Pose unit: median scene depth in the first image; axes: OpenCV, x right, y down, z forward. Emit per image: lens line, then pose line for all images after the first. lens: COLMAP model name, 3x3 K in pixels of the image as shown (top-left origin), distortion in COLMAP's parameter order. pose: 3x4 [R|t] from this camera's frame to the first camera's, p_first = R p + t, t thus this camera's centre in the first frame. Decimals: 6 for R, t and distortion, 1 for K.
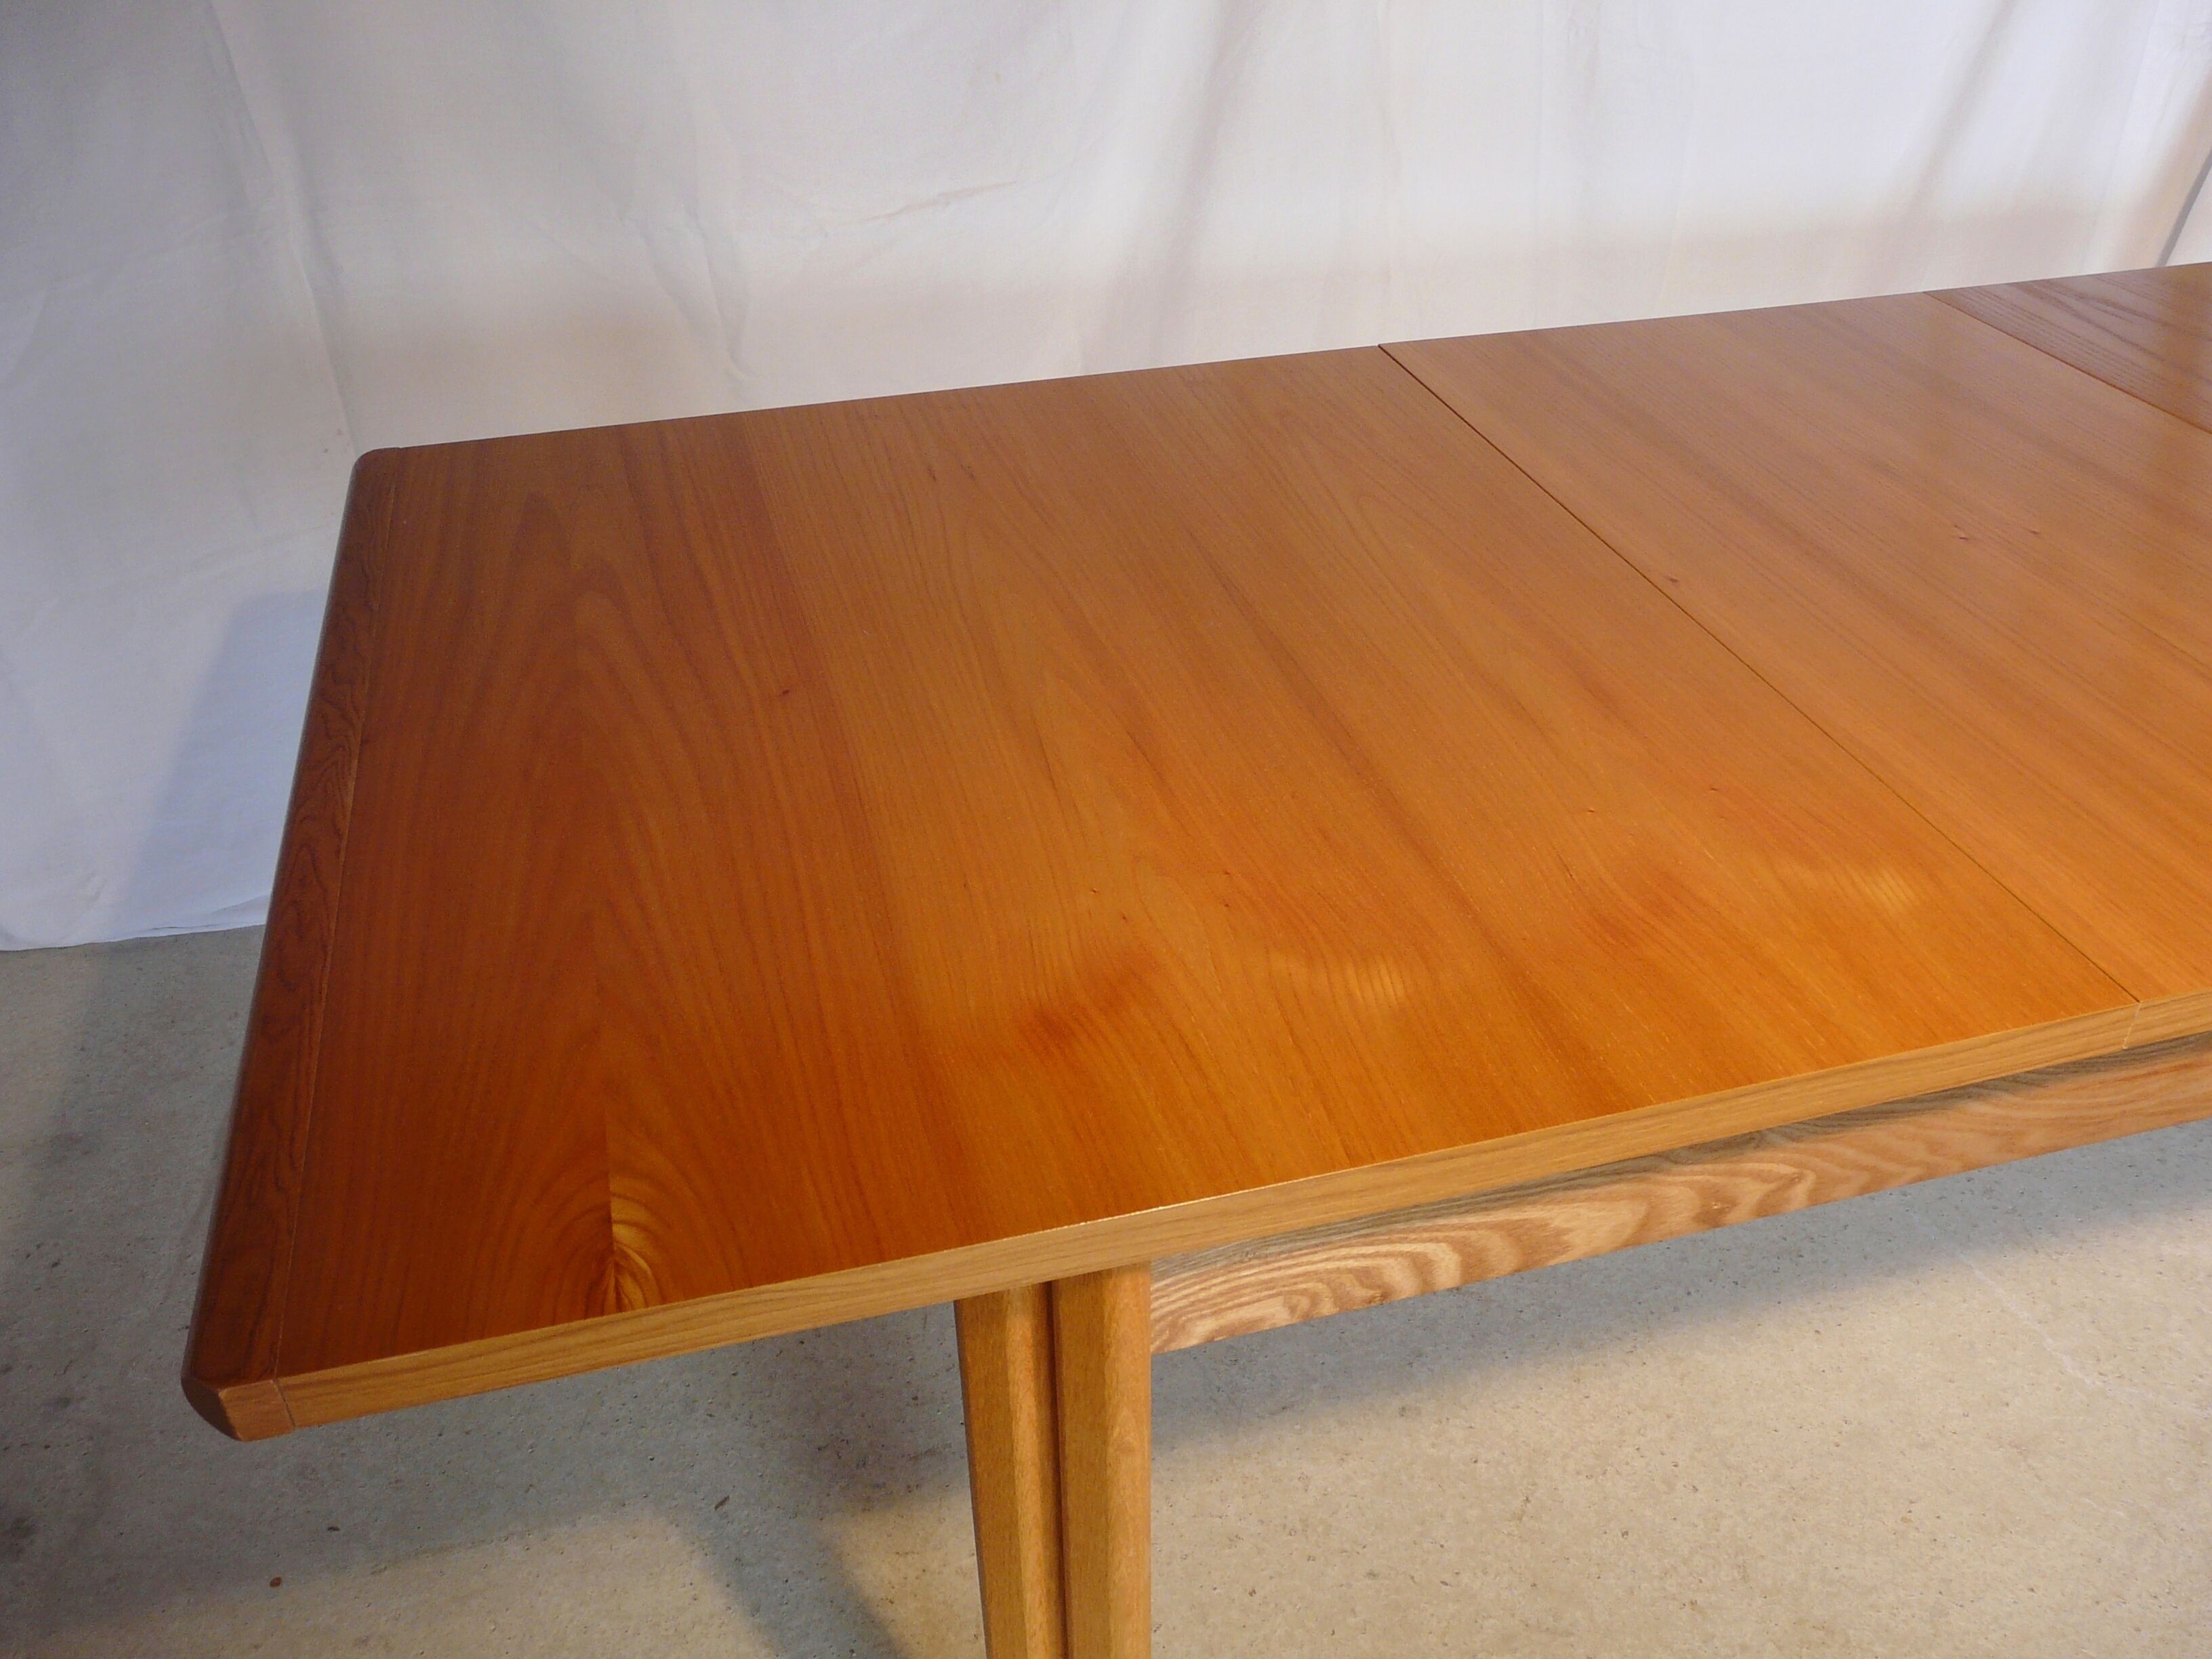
lens RADIAL K [[1842.9, 0, 1106.0], [0, 1842.9, 829.5], [0, 0, 1]] dist [-0.077030, 0.104461]
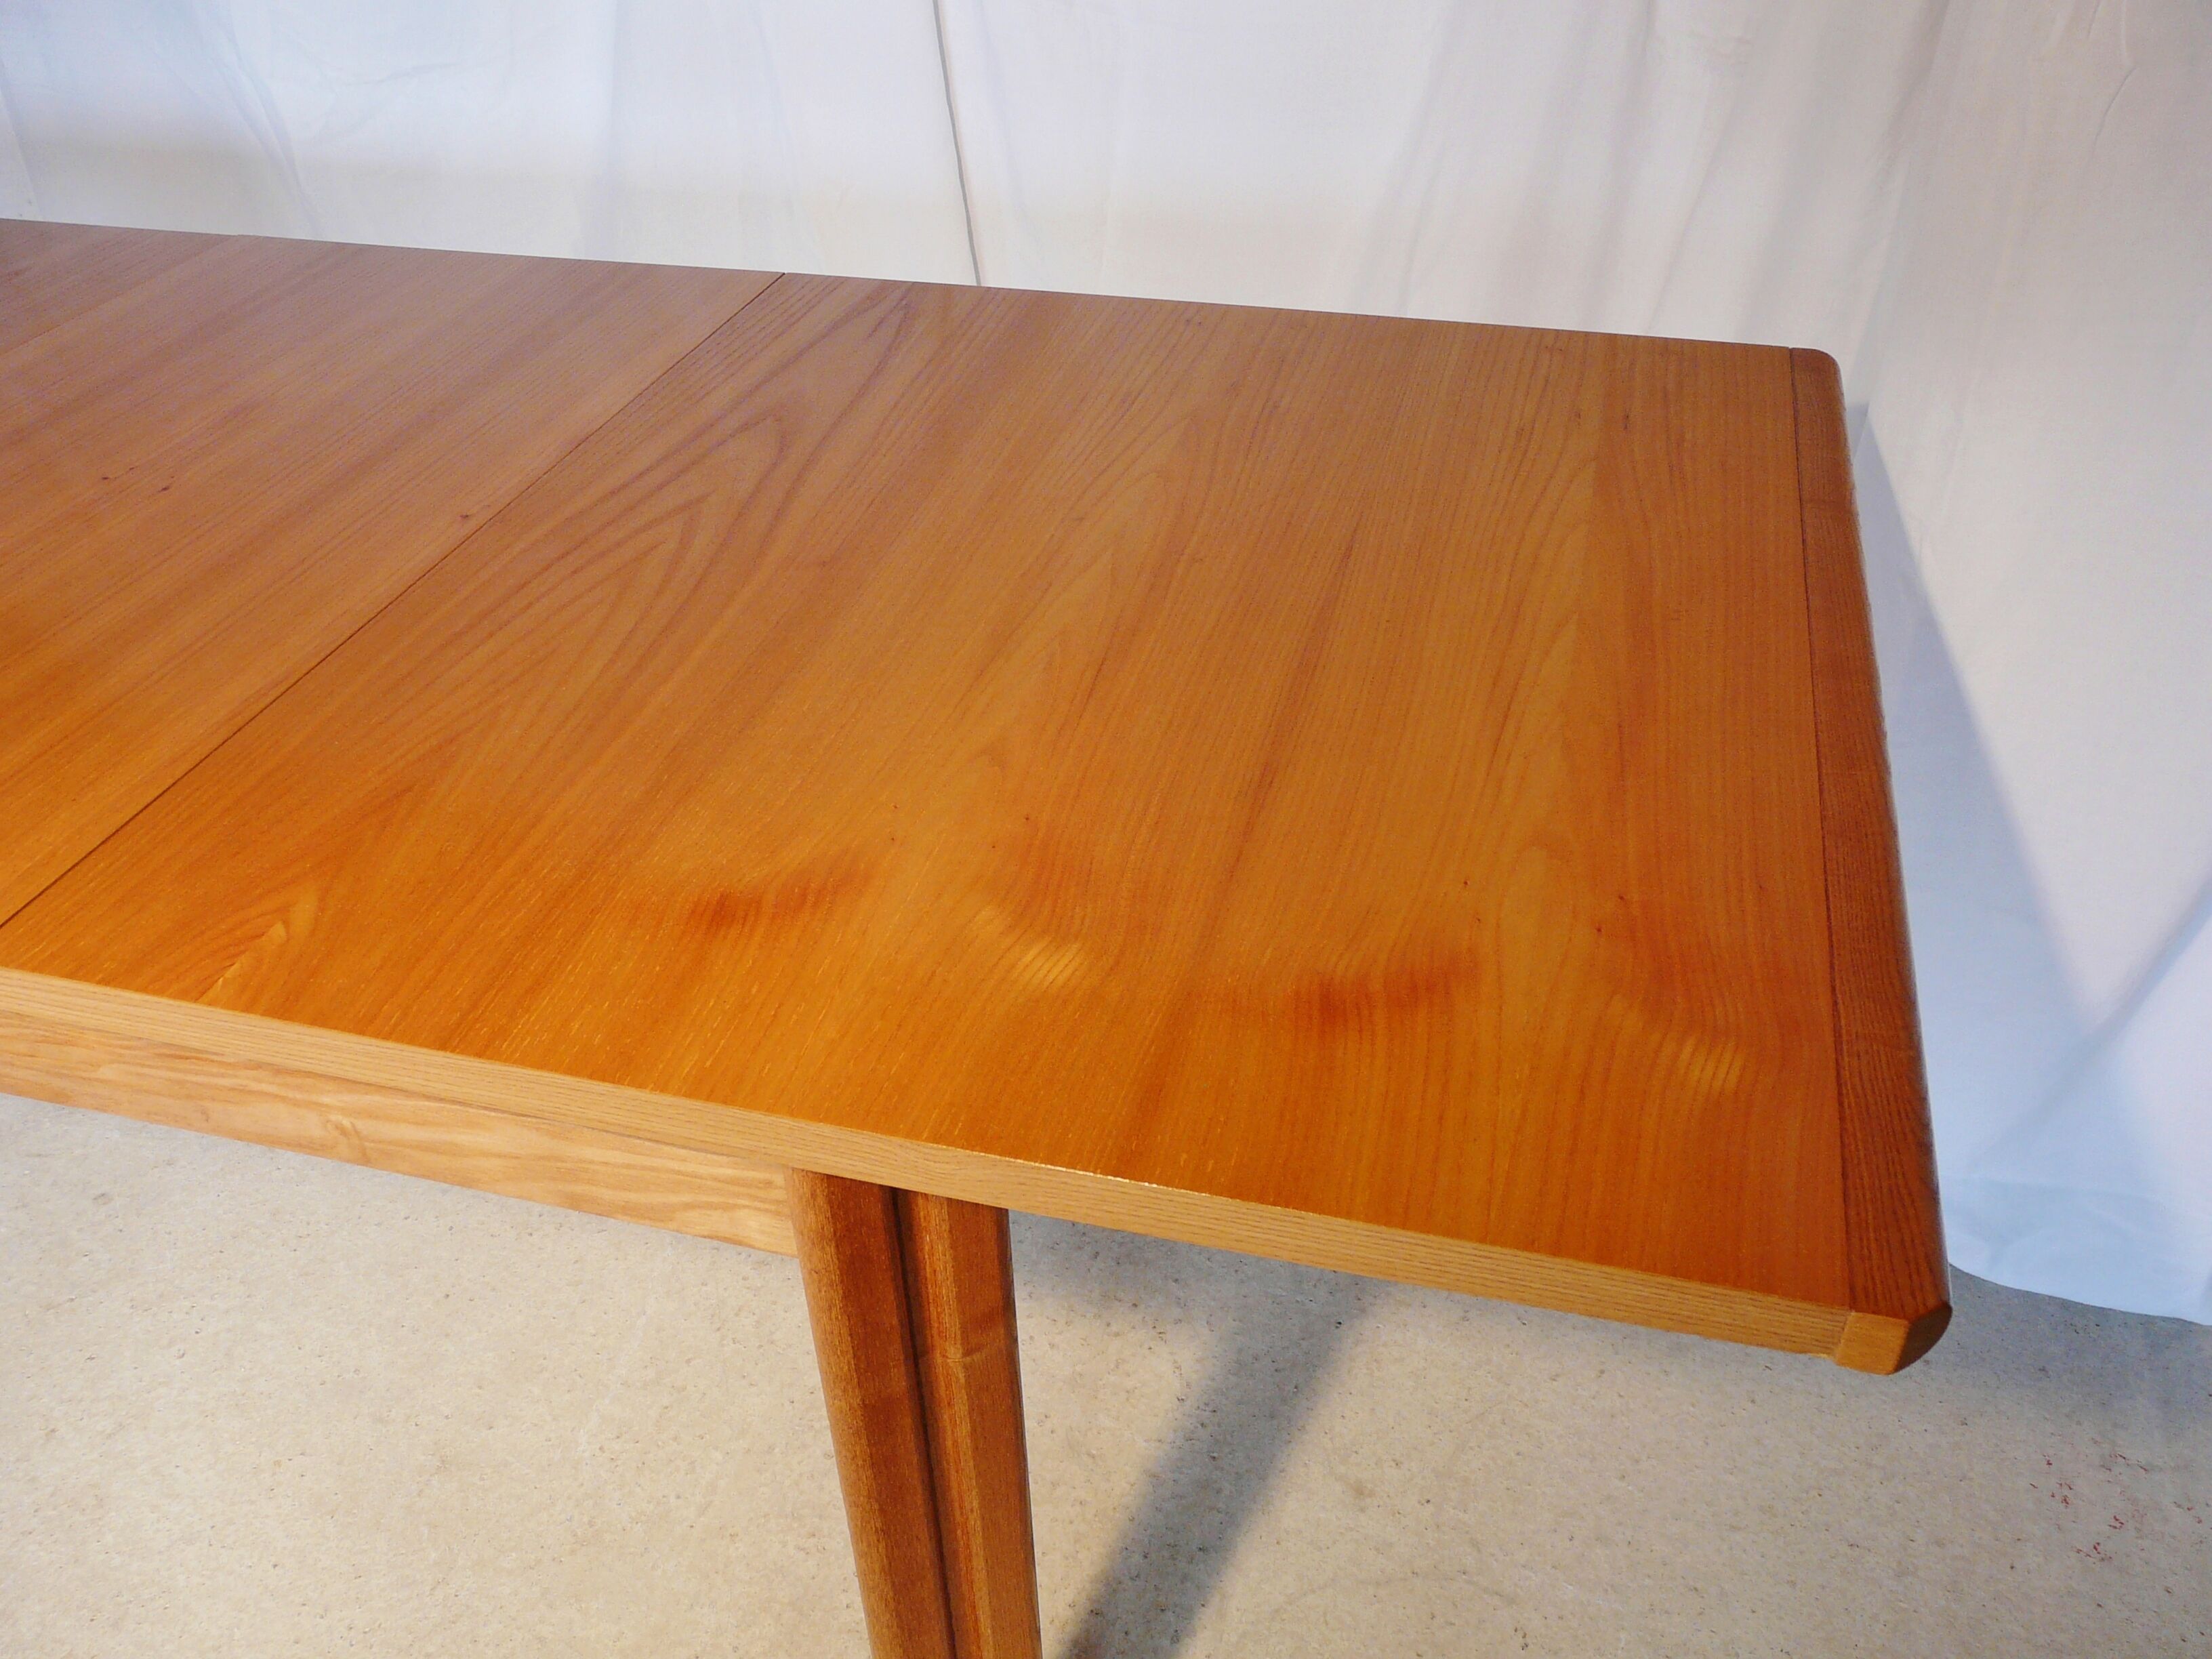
lens RADIAL K [[1842.9, 0, 1106.0], [0, 1842.9, 829.5], [0, 0, 1]] dist [-0.077030, 0.104461]
pose [[0.862558, 0.291452, -0.413581, 1.068901], [-0.275826, 0.956143, 0.098539, -0.167840], [0.424163, 0.029080, 0.905119, 0.255741]]
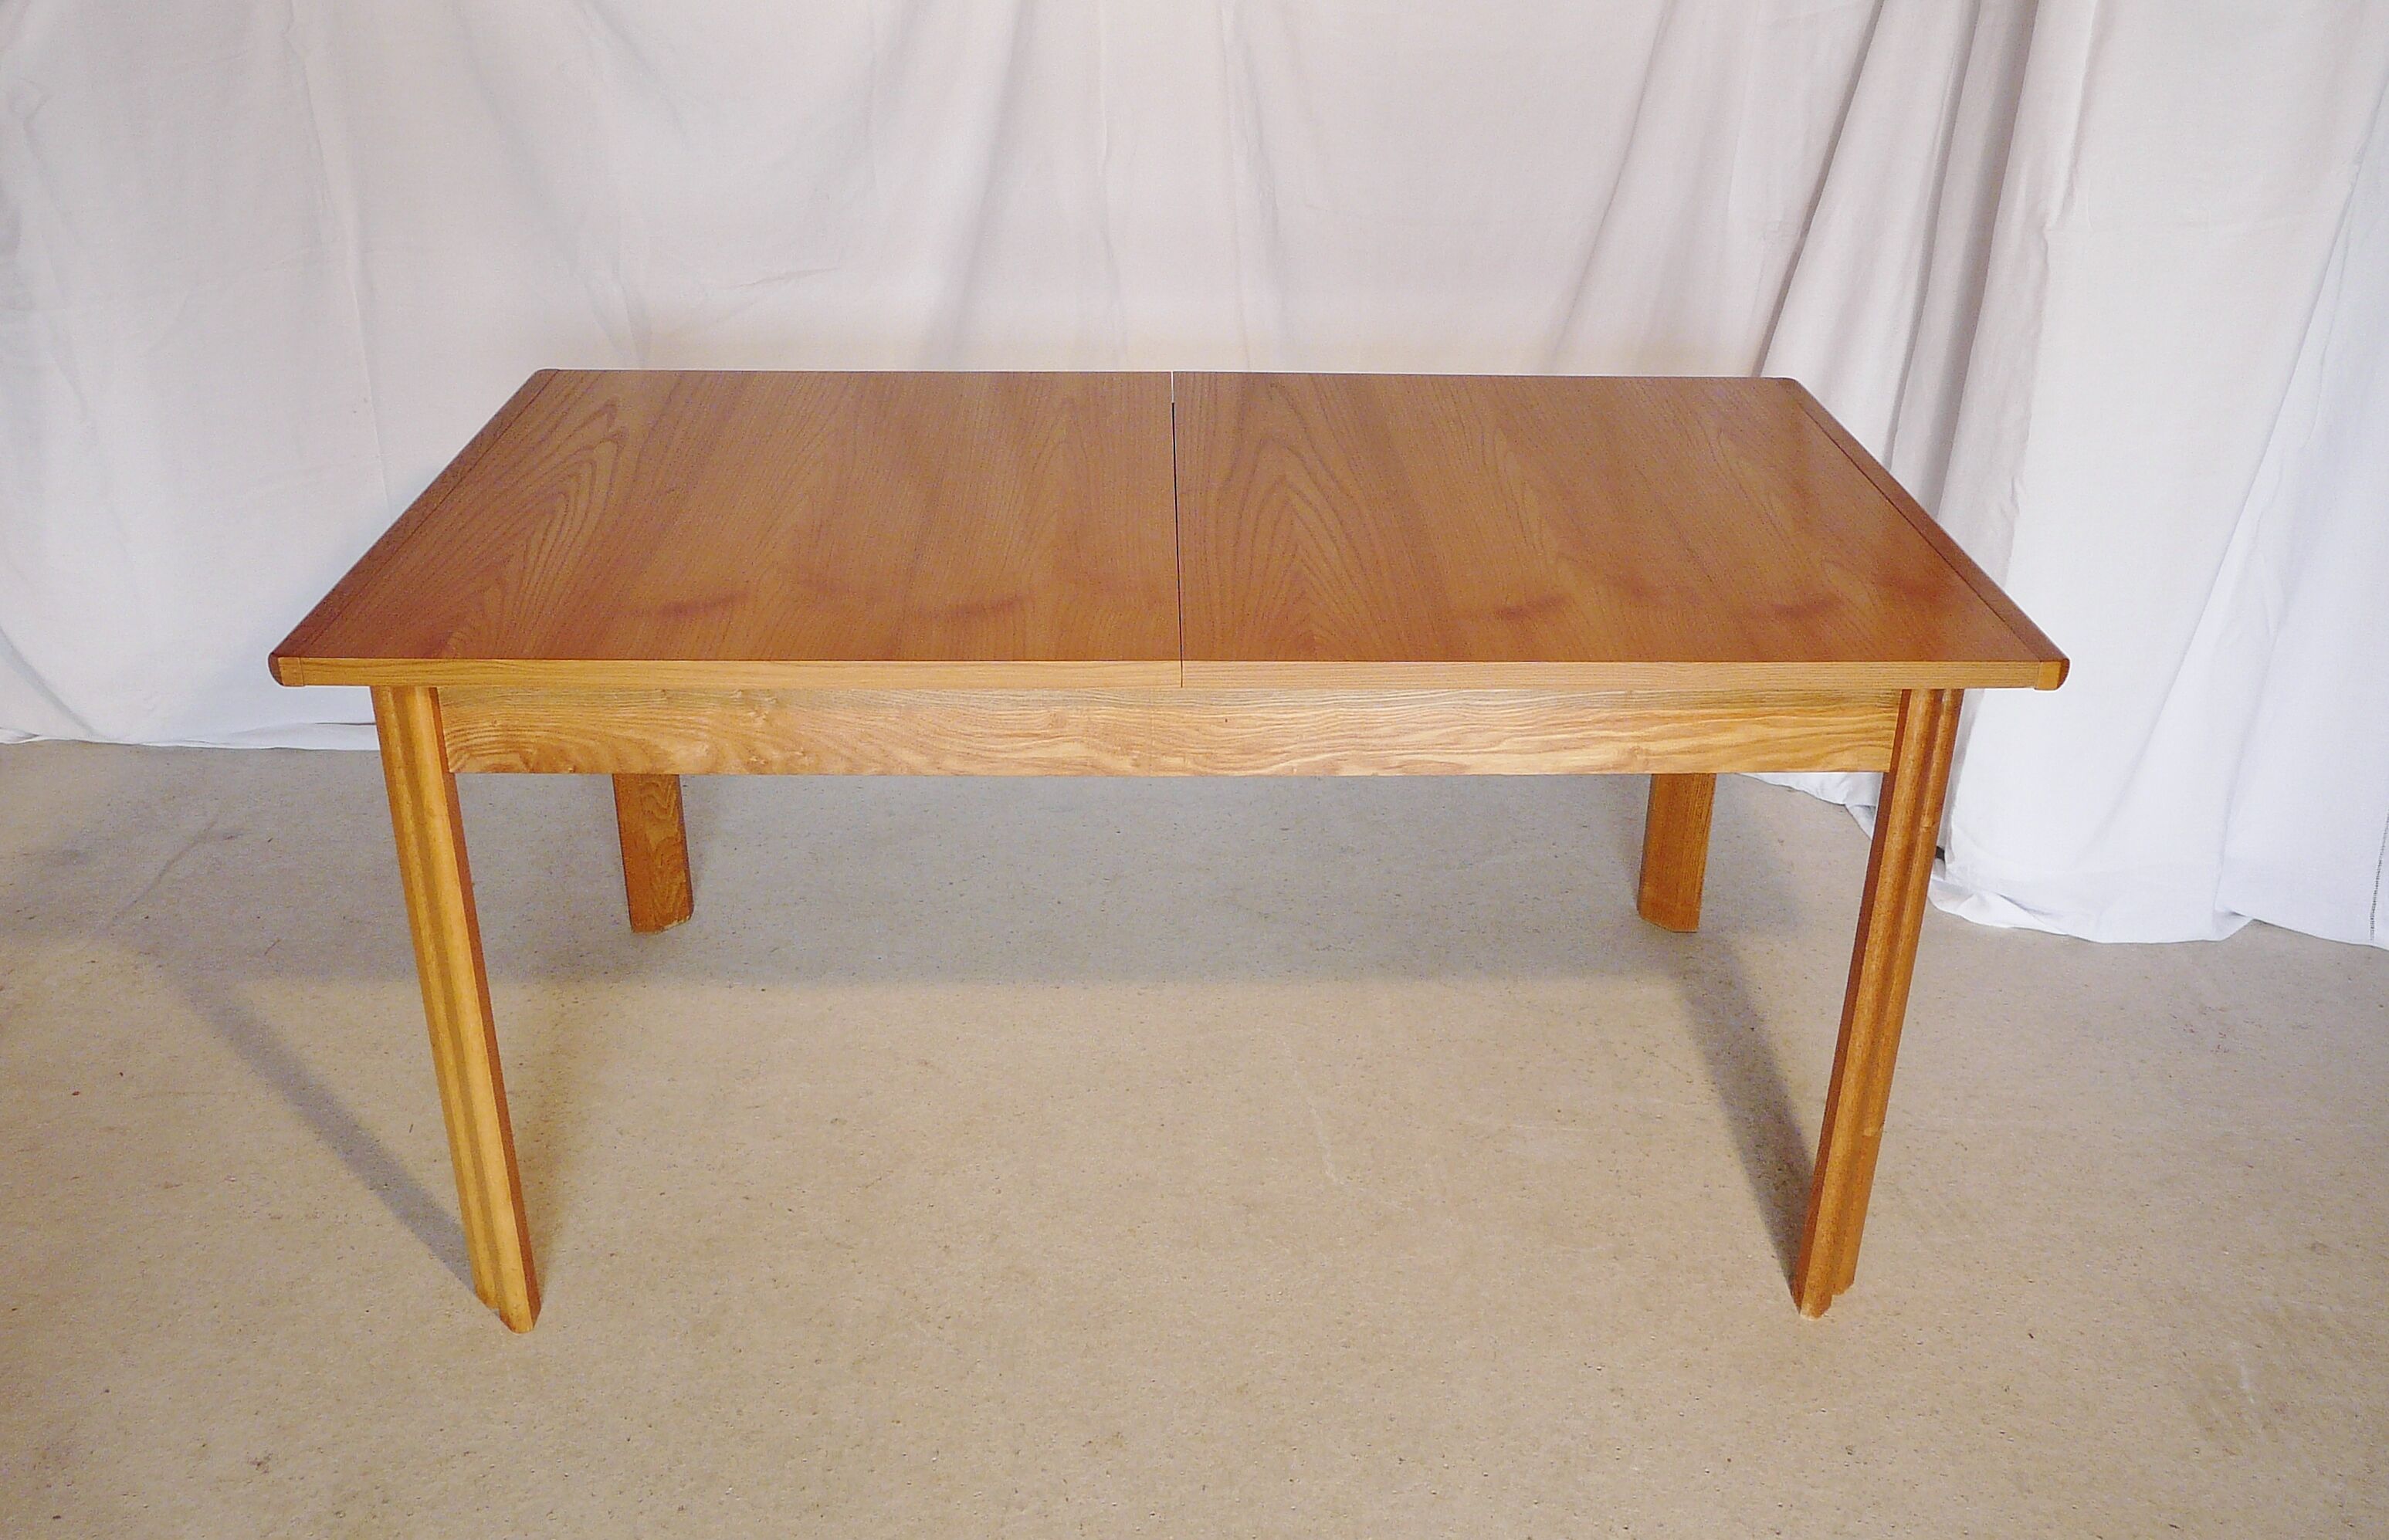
lens RADIAL K [[2080.7, 0, 1211.1], [0, 2080.7, 624.6], [0, 0, 1]] dist [-0.081825, 0.107885]
pose [[0.979043, 0.105545, -0.174167, 0.671423], [-0.135528, 0.976014, -0.170380, 0.177921], [0.152007, 0.190414, 0.969864, -0.546058]]
